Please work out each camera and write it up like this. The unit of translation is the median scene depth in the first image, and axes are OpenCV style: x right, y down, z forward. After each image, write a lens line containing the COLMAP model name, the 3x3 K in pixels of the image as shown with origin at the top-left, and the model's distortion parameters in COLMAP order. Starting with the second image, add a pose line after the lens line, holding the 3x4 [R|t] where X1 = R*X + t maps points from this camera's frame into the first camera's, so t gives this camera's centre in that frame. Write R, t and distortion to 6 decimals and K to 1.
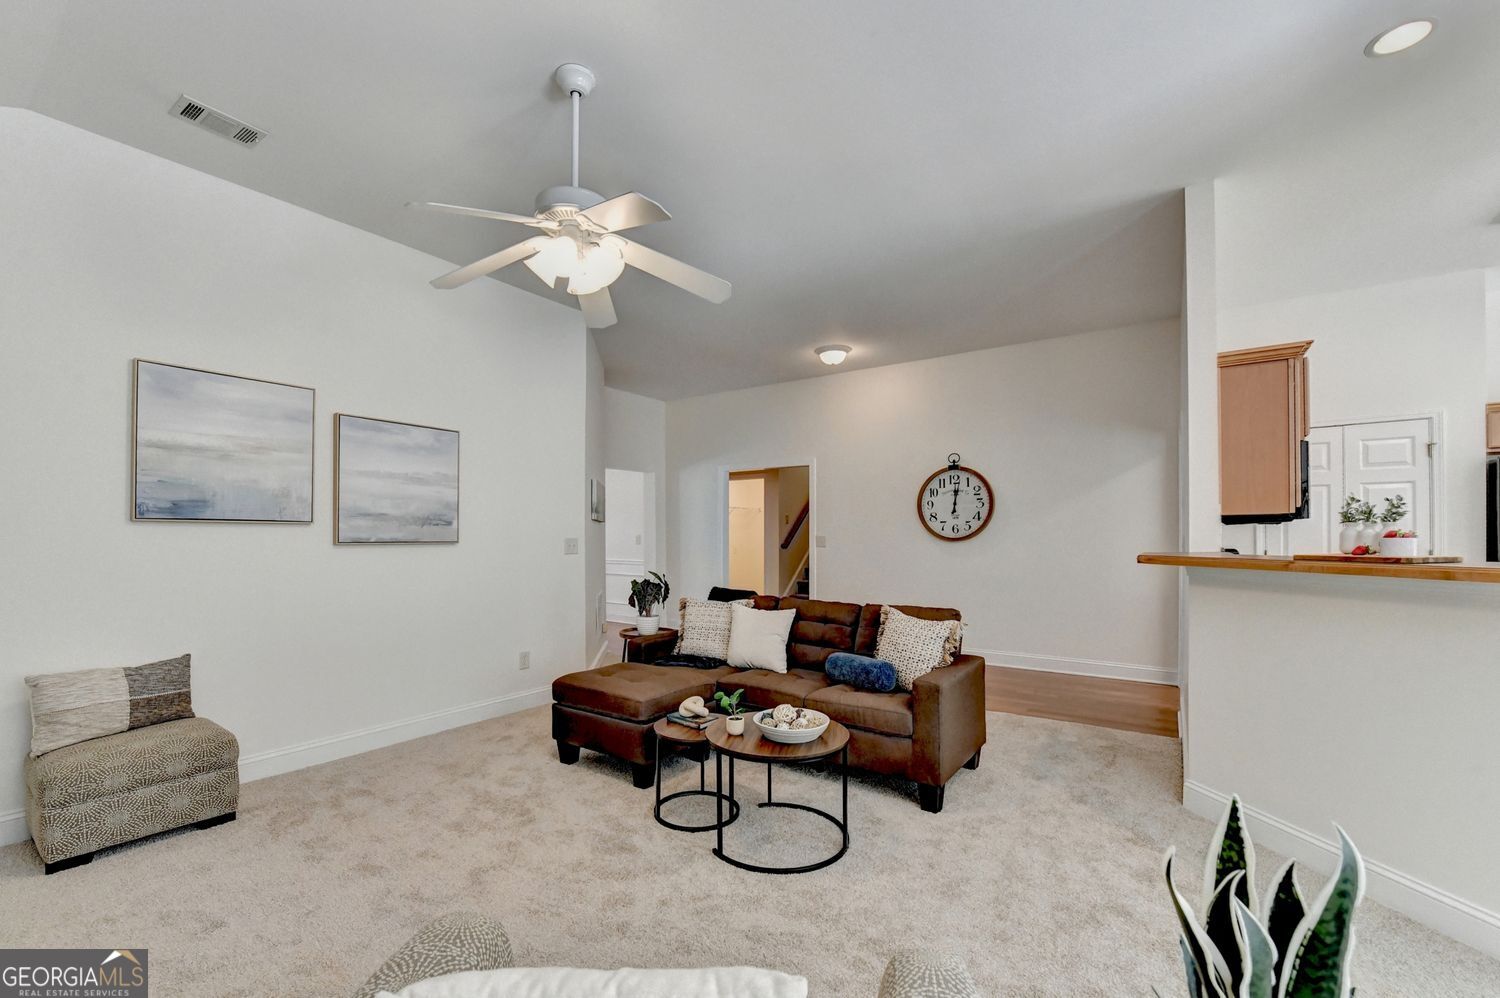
lens RADIAL K [[621.6, 0, 759.6], [0, 621.6, 536.0], [0, 0, 1]] dist [-0.015158, -0.001390]
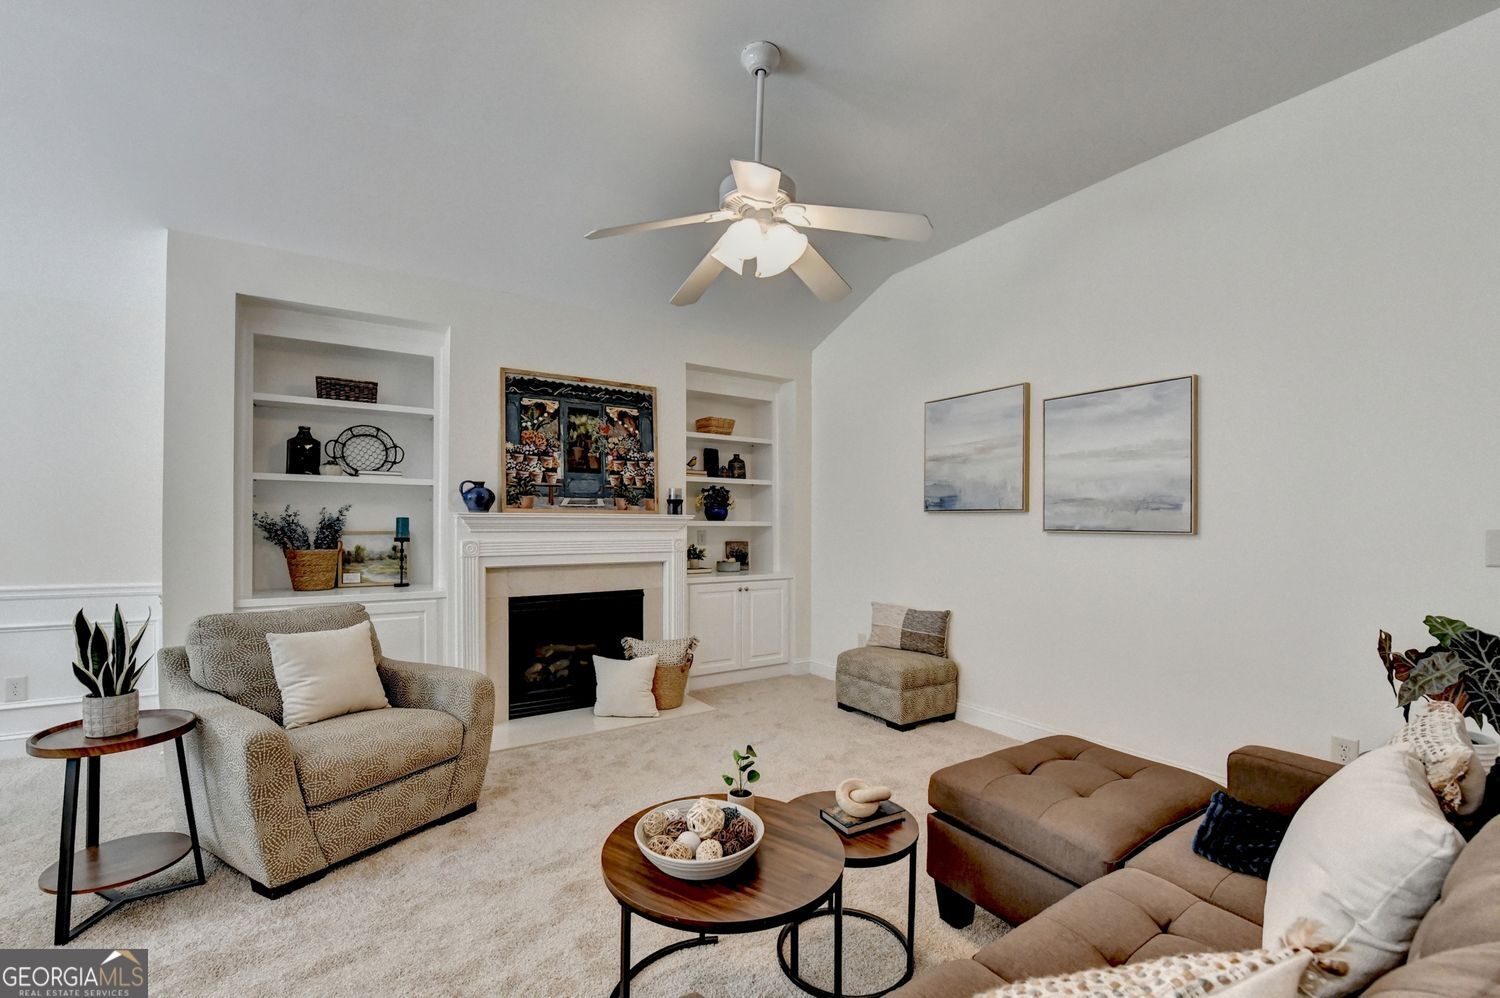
lens RADIAL K [[621.6, 0, 736.7], [0, 621.6, 522.5], [0, 0, 1]] dist [-0.015158, -0.001390]
pose [[-0.401870, -0.002626, -0.915693, 0.392348], [-0.007761, 0.999970, 0.000538, 0.001846], [0.915664, 0.007323, -0.401878, 0.872062]]
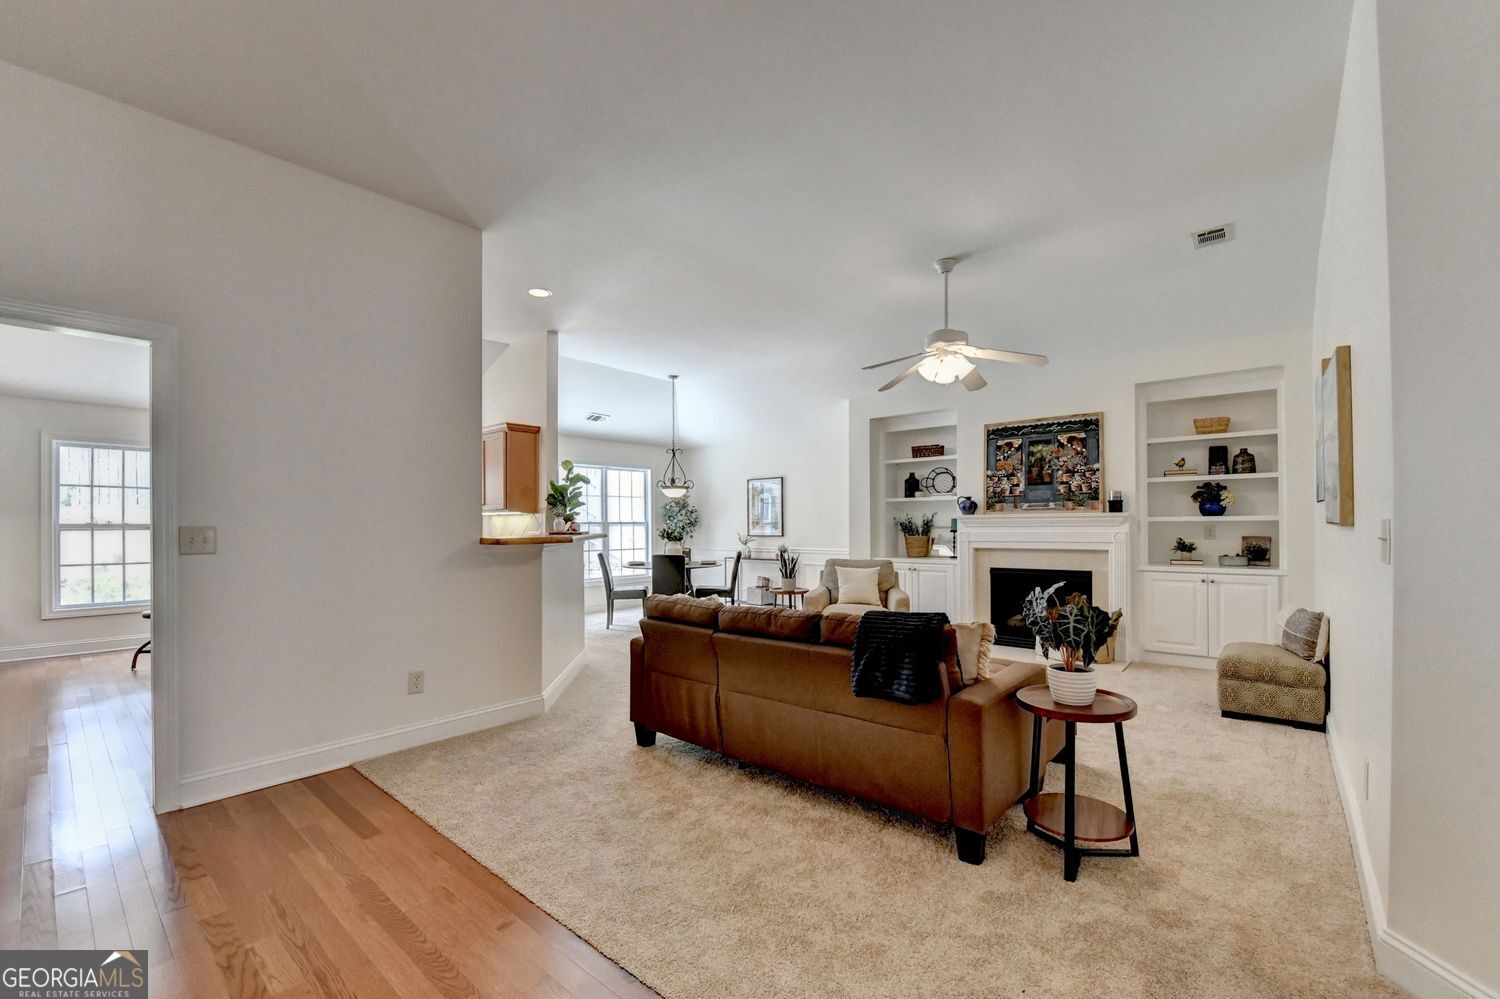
lens RADIAL K [[616.7, 0, 768.8], [0, 616.7, 519.3], [0, 0, 1]] dist [-0.019217, -0.002119]
pose [[-0.995701, 0.009911, 0.092097, 0.024489], [0.009528, 0.999944, -0.004595, 0.003642], [-0.092137, -0.003698, -0.995739, 1.818121]]
